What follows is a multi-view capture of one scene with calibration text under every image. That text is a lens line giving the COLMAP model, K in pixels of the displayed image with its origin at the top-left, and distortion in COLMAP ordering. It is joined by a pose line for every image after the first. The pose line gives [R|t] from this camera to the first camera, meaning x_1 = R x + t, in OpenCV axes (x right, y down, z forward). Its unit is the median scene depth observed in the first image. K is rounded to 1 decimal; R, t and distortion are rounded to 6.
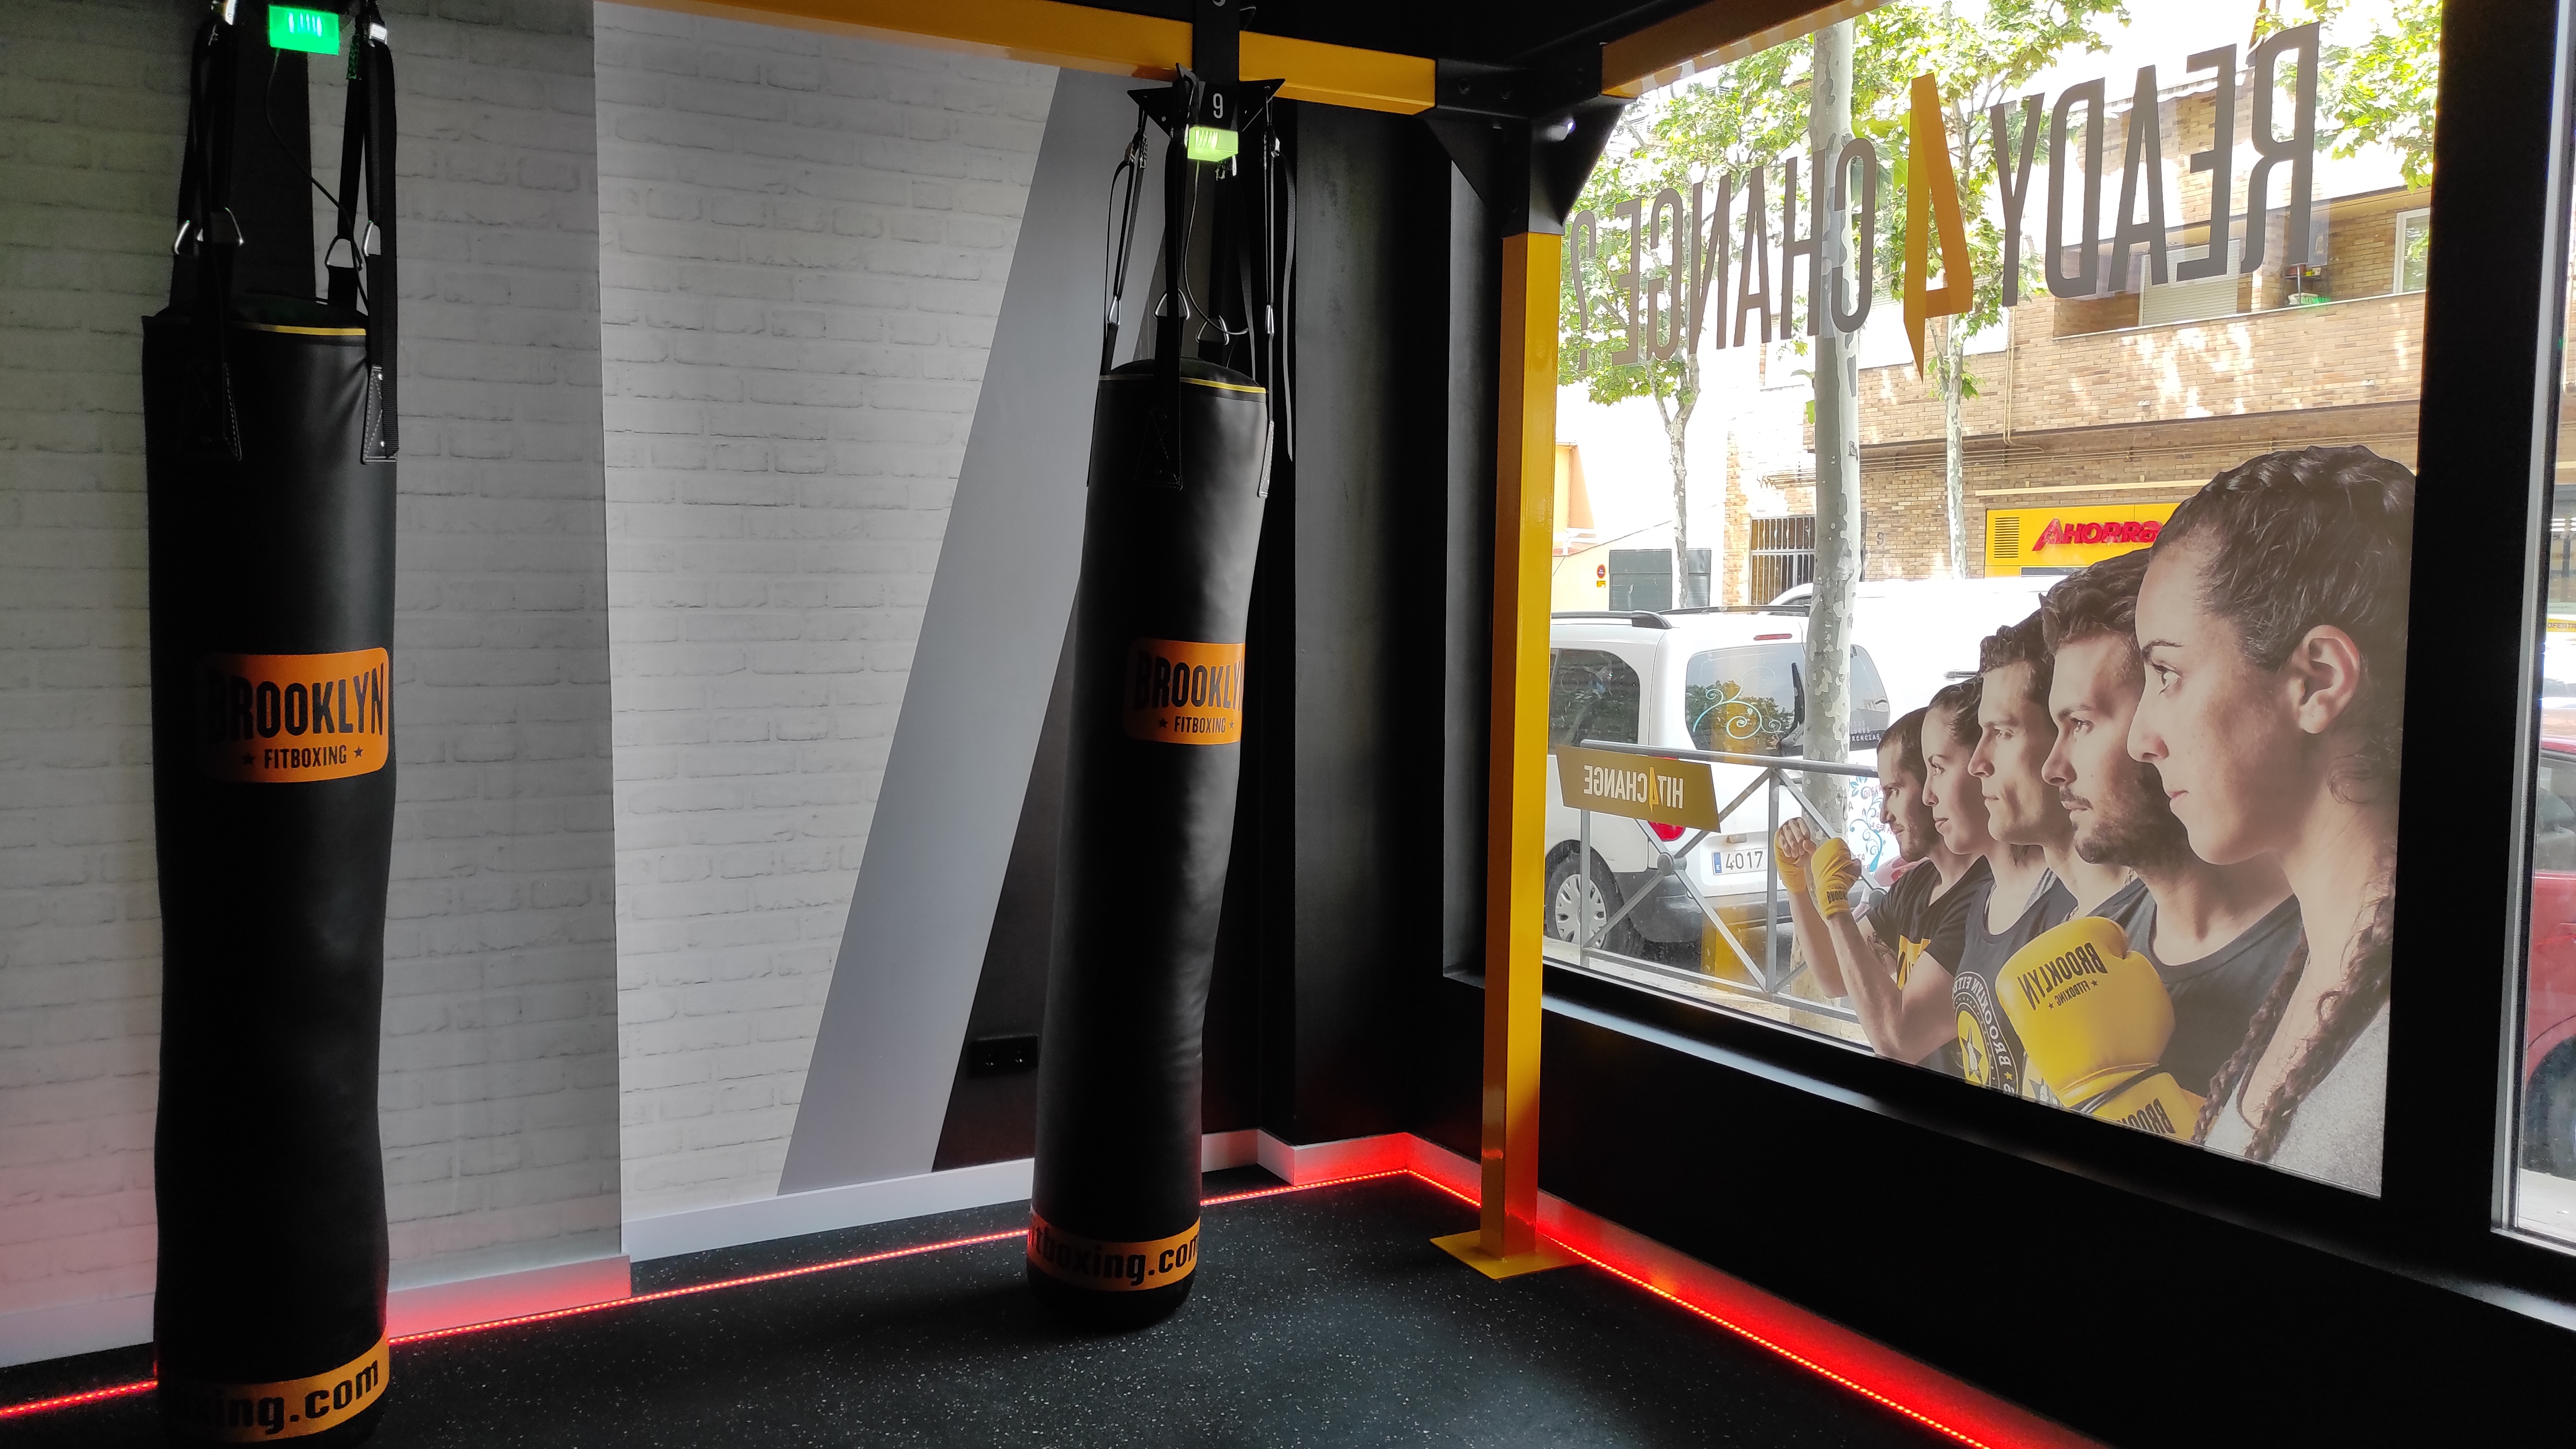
lens RADIAL K [[1903.4, 0, 1306.7], [0, 1903.4, 716.4], [0, 0, 1]] dist [0.049289, -0.010854]
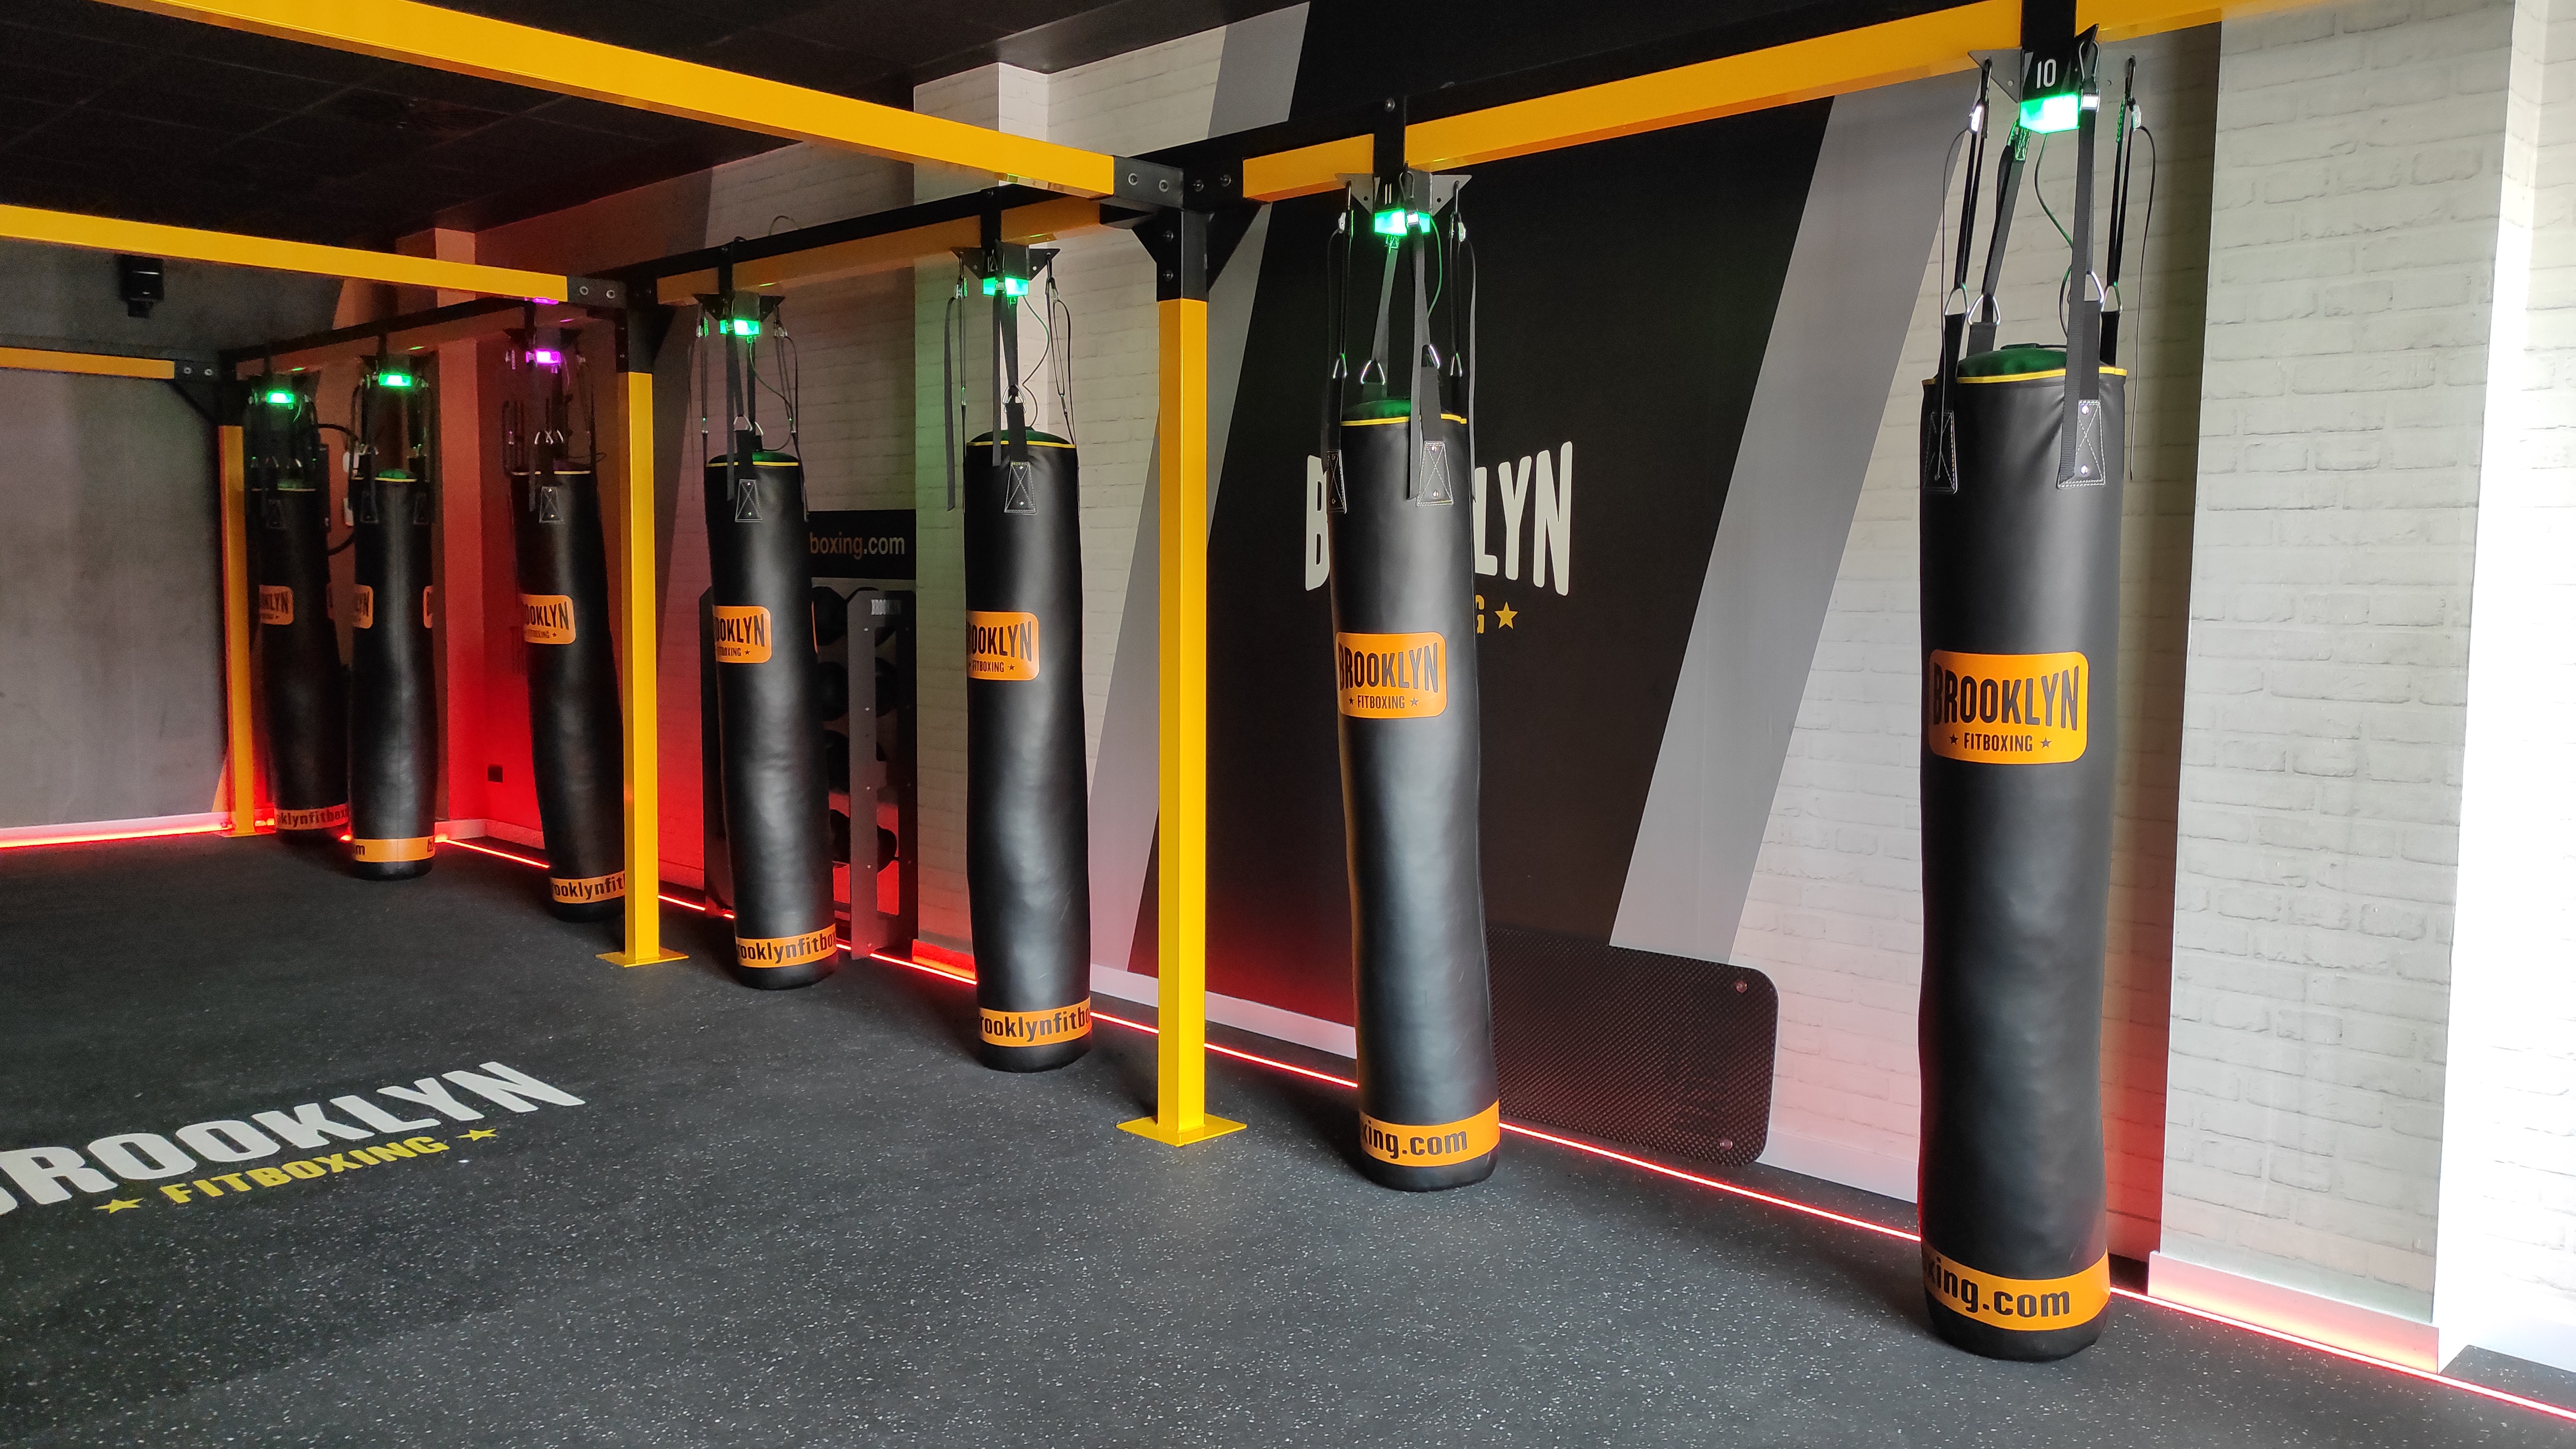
lens RADIAL K [[1903.4, 0, 1309.3], [0, 1903.4, 712.1], [0, 0, 1]] dist [0.049289, -0.010854]
pose [[0.303580, 0.066773, -0.950463, 0.361376], [-0.077233, 0.995983, 0.045303, -0.013933], [0.949670, 0.059654, 0.307518, 0.193844]]
